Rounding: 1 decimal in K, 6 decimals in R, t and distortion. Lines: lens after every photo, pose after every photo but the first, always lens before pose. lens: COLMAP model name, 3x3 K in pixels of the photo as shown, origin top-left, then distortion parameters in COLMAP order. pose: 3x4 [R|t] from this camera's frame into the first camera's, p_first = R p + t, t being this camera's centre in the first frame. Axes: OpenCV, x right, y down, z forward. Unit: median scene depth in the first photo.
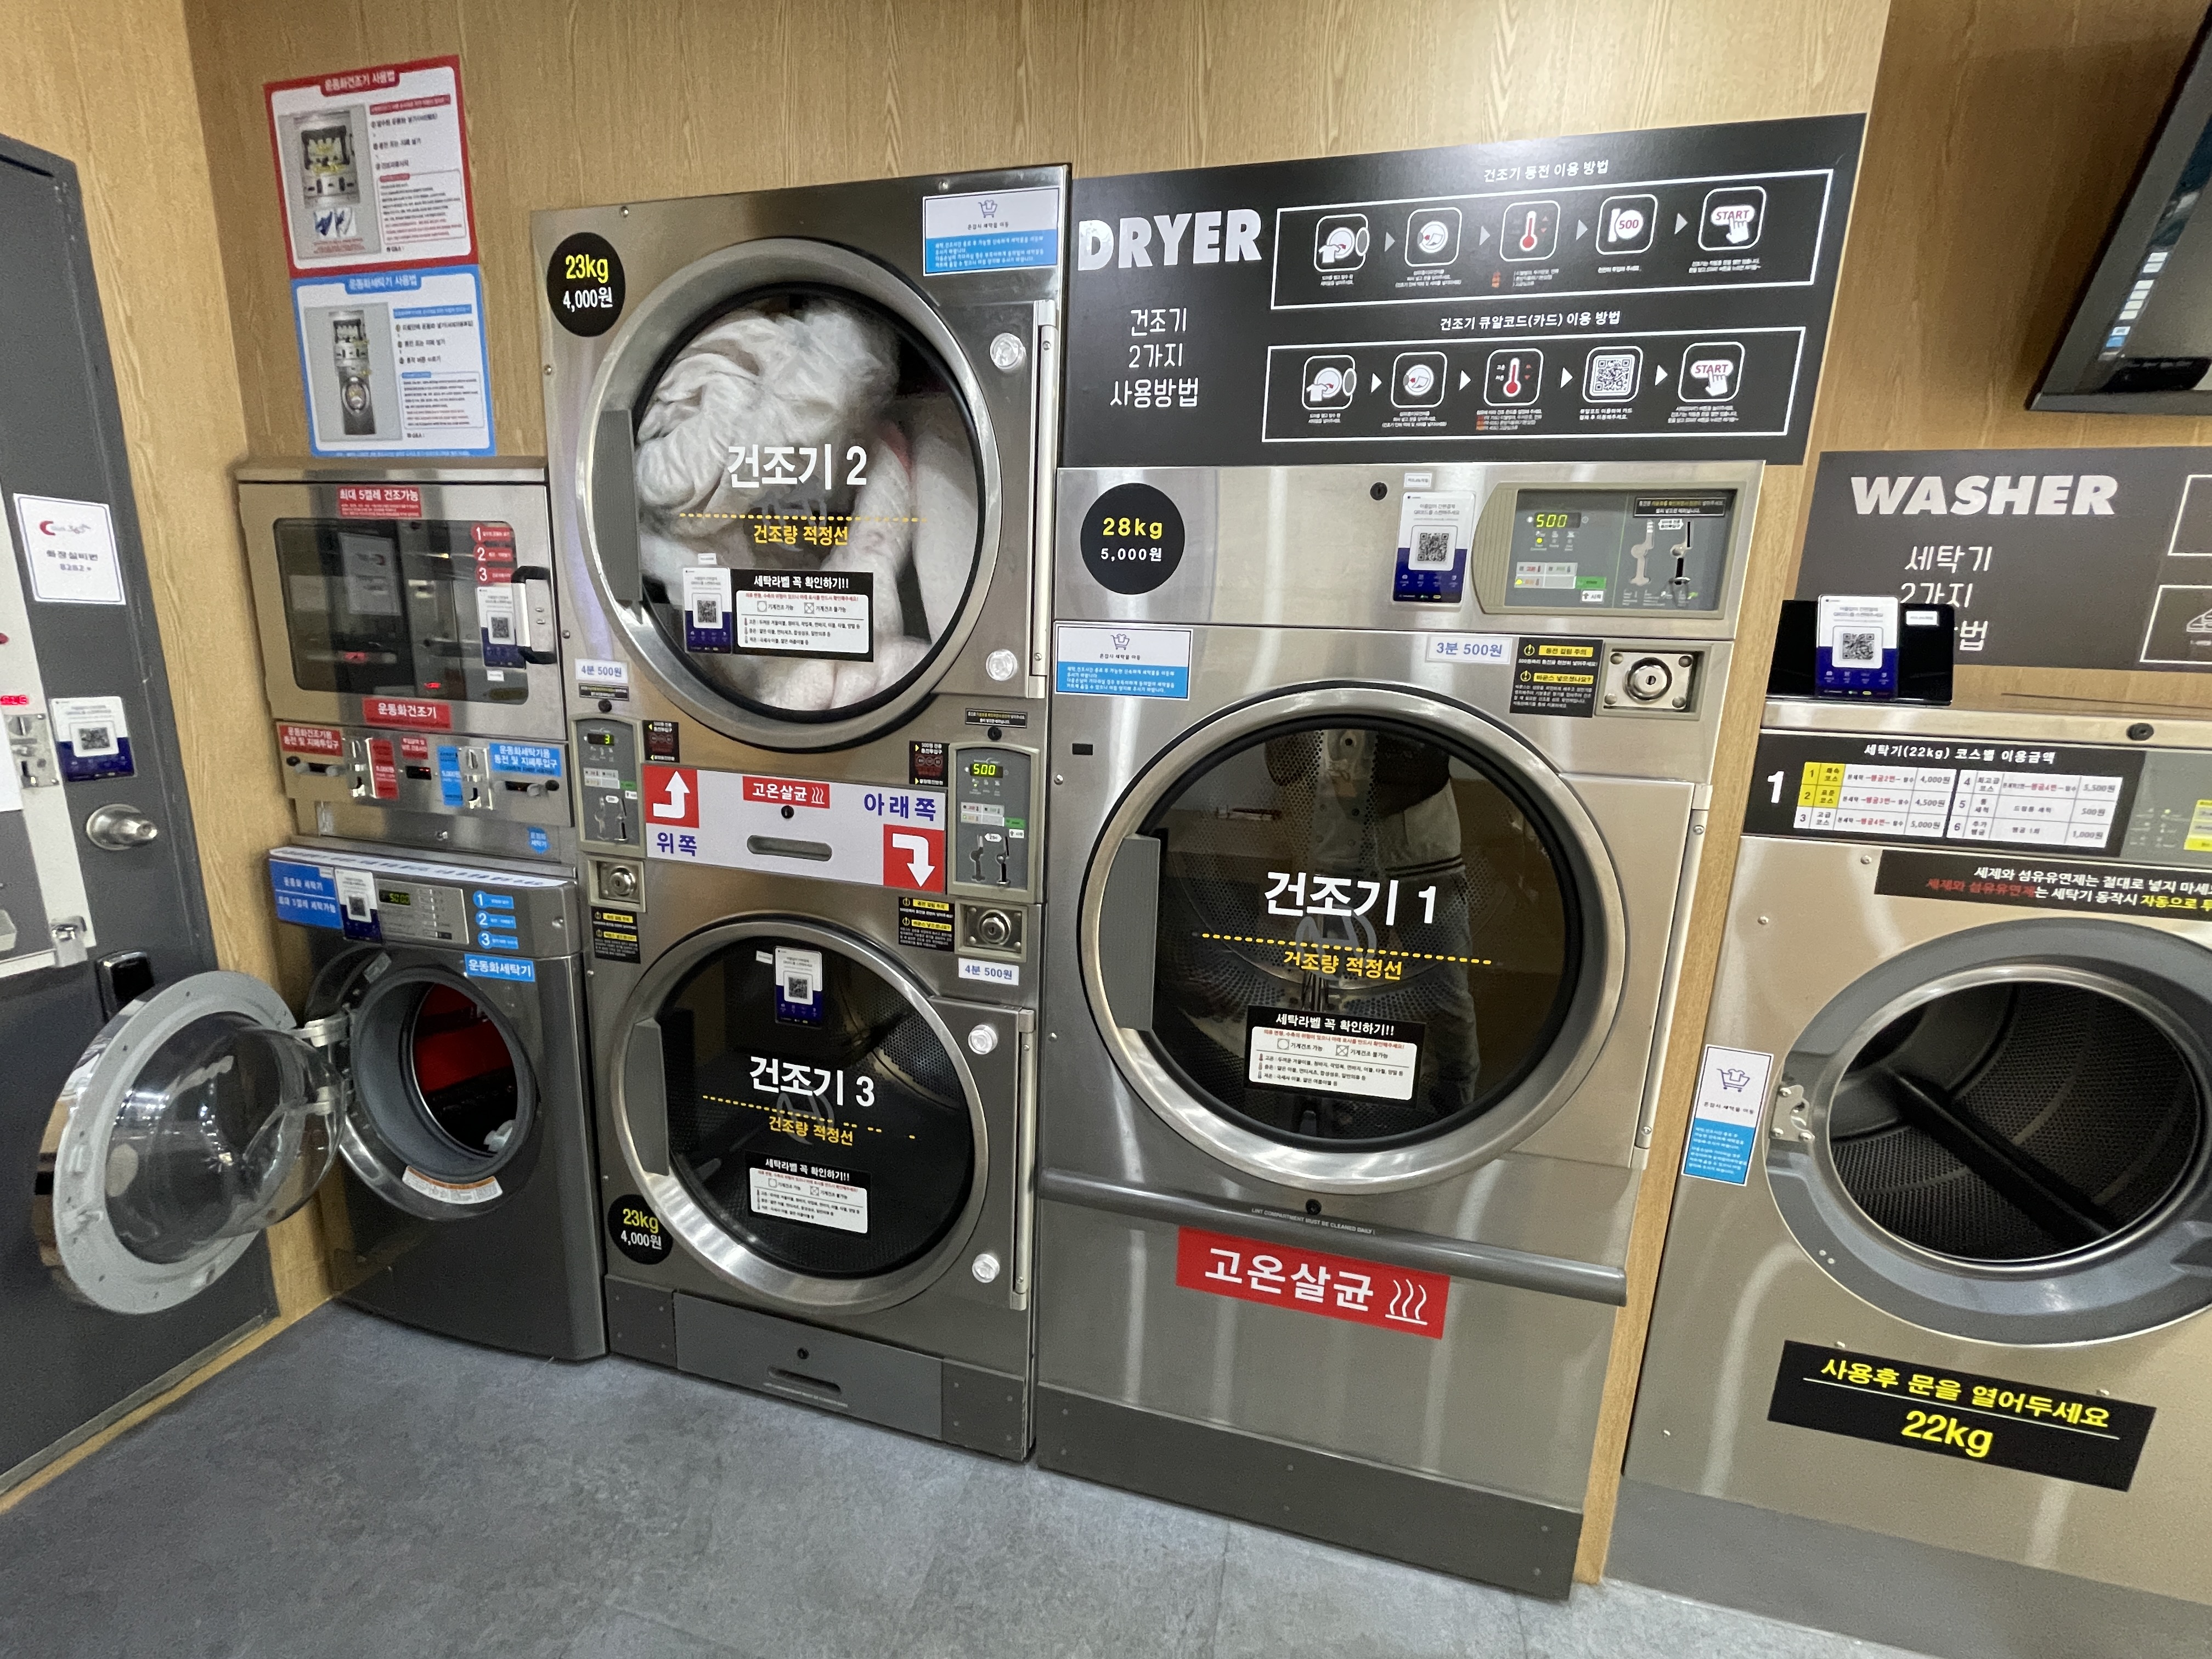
lens RADIAL K [[891.0, 0, 1099.2], [0, 891.0, 830.9], [0, 0, 1]] dist [-0.003625, 0.000099]
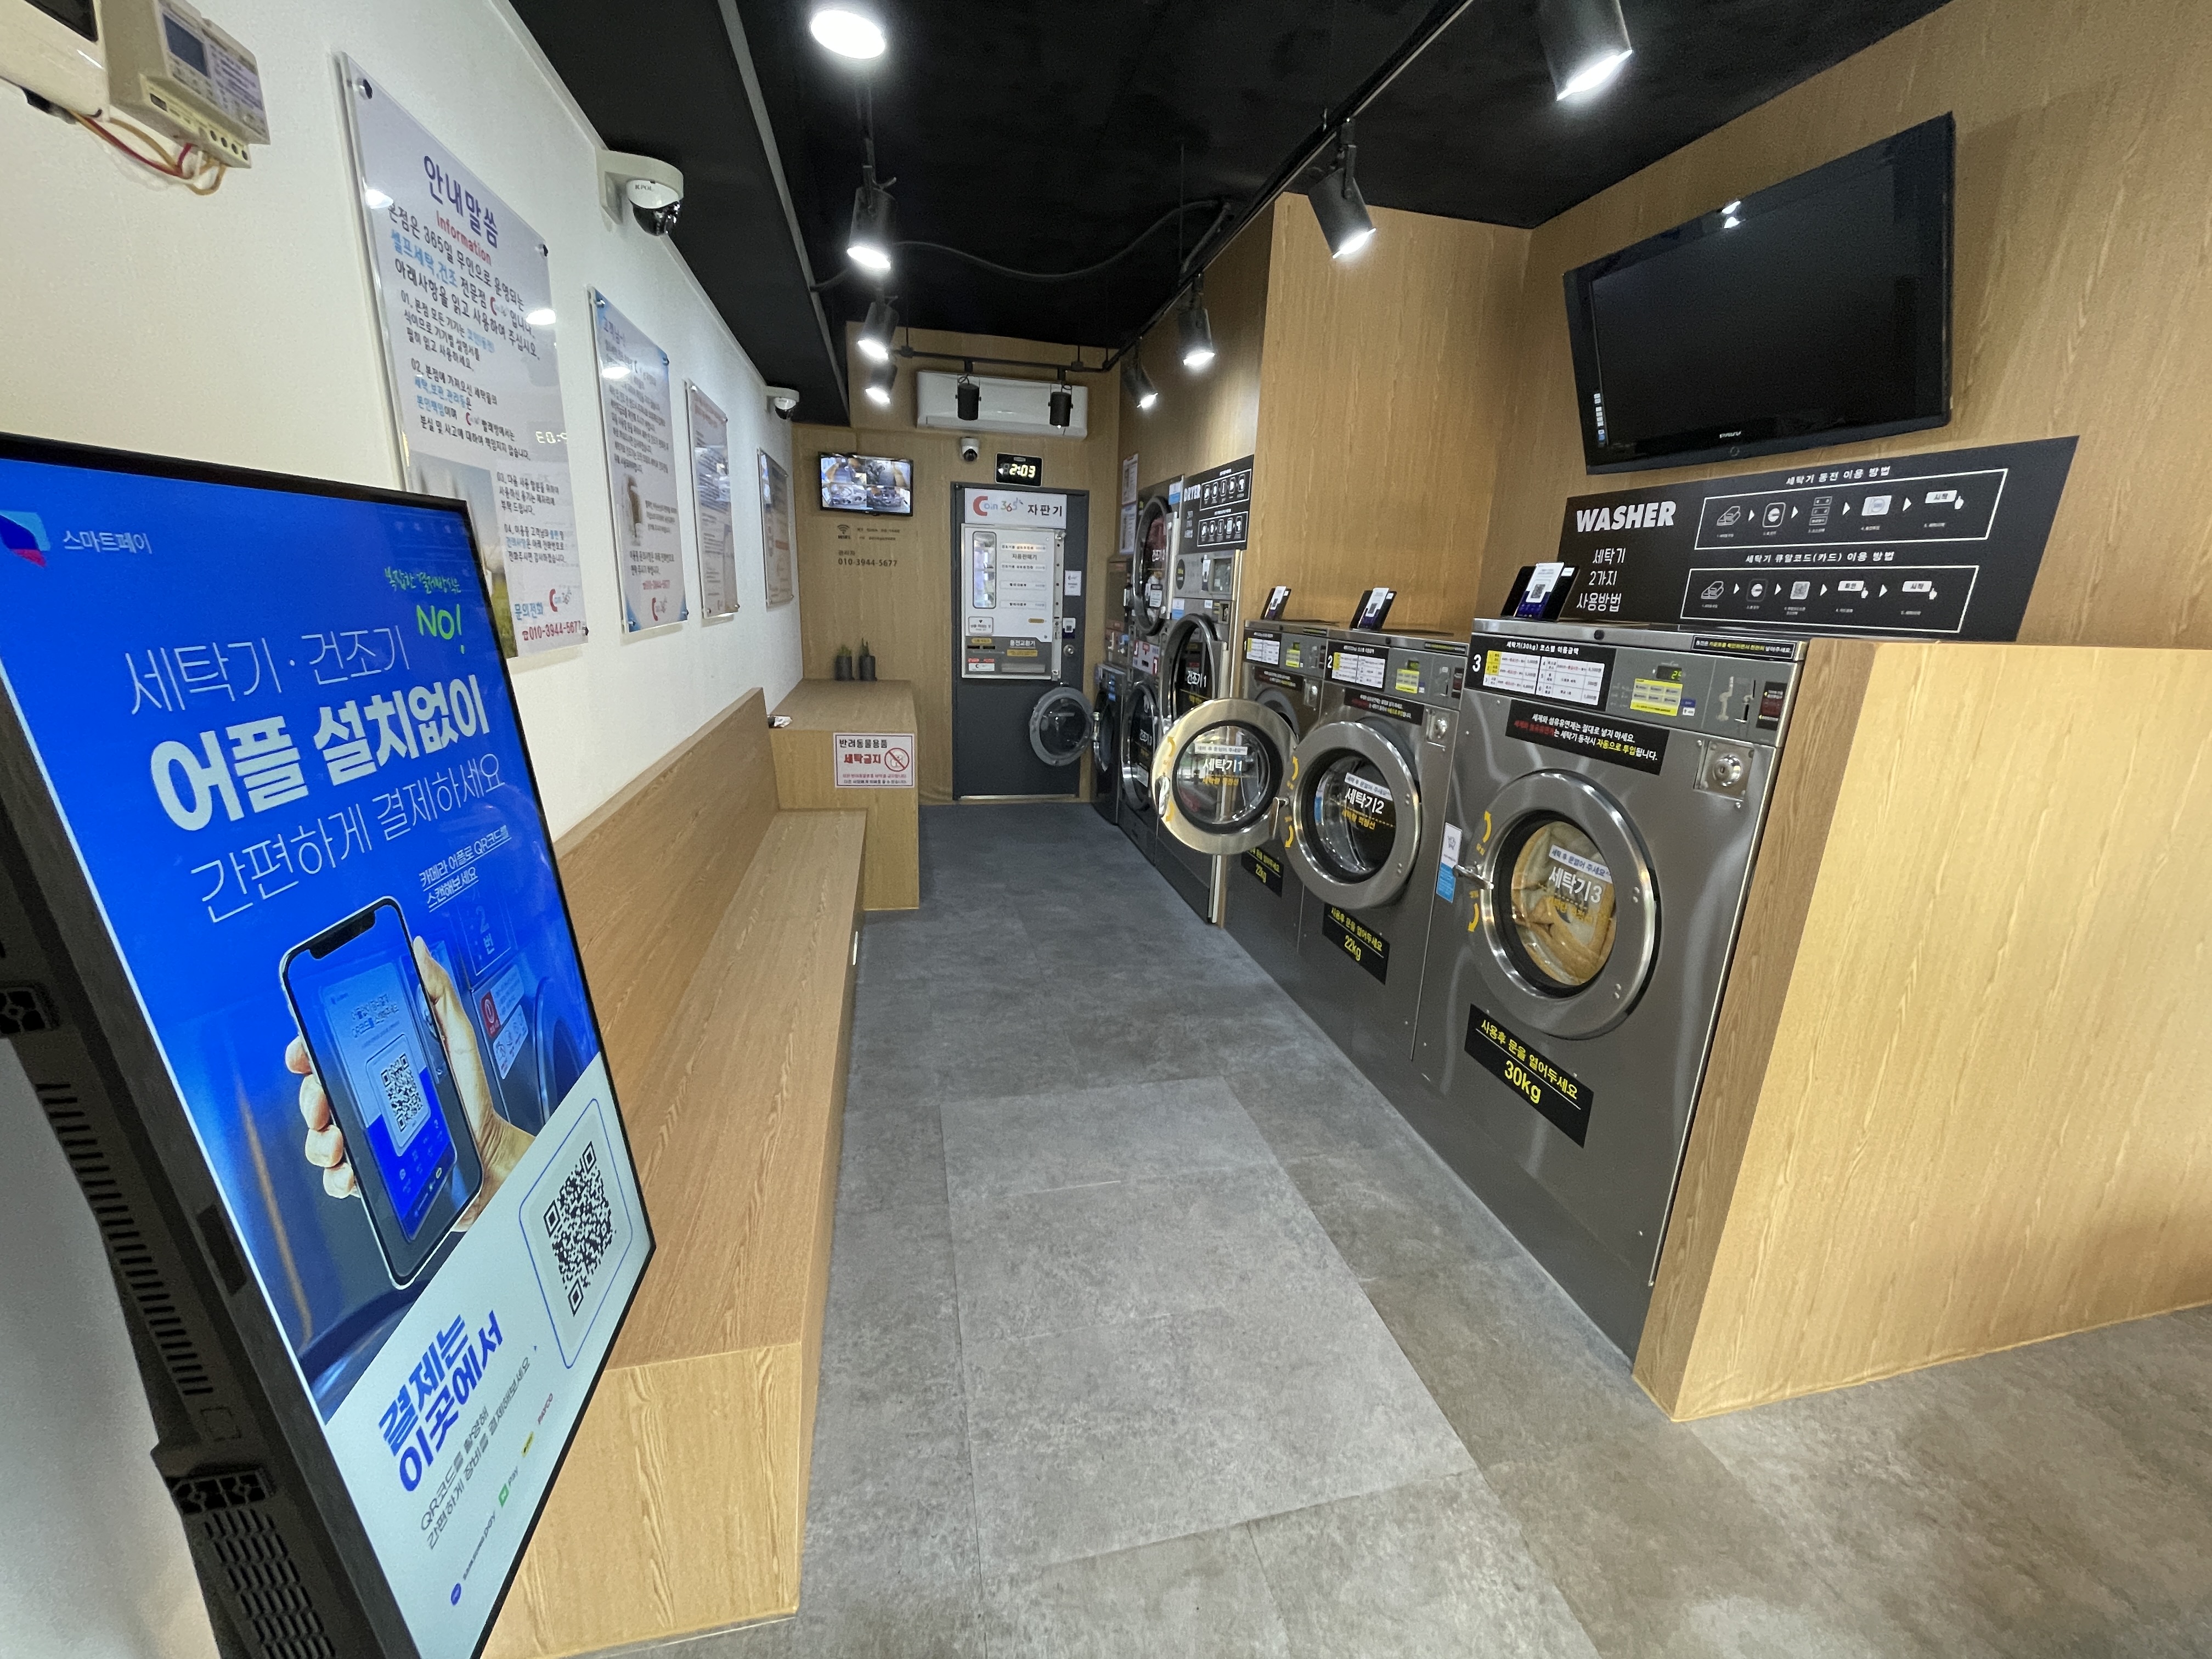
lens RADIAL K [[891.0, 0, 1113.5], [0, 891.0, 831.2], [0, 0, 1]] dist [-0.003625, 0.000099]
pose [[0.457899, 0.218318, -0.861781, 2.158235], [-0.199052, 0.969944, 0.139955, 0.150053], [0.866433, 0.107454, 0.487593, -0.582591]]
